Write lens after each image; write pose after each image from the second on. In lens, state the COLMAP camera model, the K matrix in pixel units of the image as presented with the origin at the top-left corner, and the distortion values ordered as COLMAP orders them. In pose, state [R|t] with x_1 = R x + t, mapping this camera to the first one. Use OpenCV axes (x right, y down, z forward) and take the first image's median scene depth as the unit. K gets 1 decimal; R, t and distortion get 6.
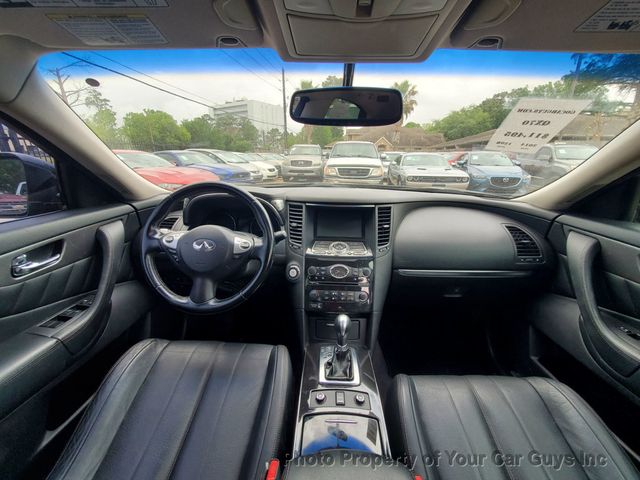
lens RADIAL K [[260.4, 0, 320.7], [0, 260.4, 250.2], [0, 0, 1]] dist [0.014302, 0.000030]
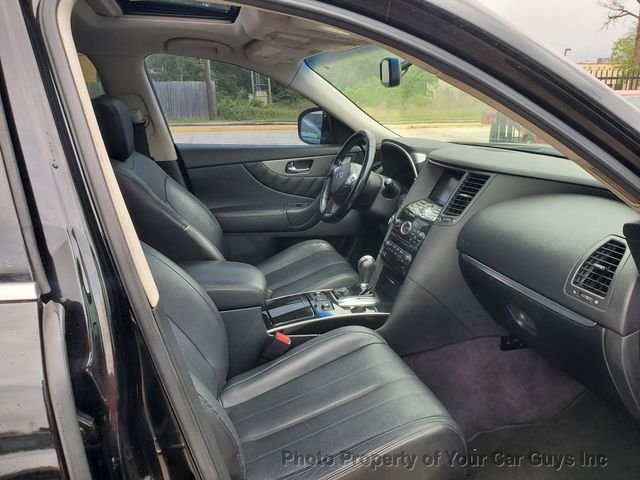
lens RADIAL K [[512.5, 0, 320.0], [0, 512.5, 240.0], [0, 0, 1]] dist [0.027597, -0.002350]
pose [[0.268626, 0.250238, -0.930173, 1.698886], [-0.317498, 0.934703, 0.159766, -0.078190], [0.909415, 0.252411, 0.330535, 0.099753]]
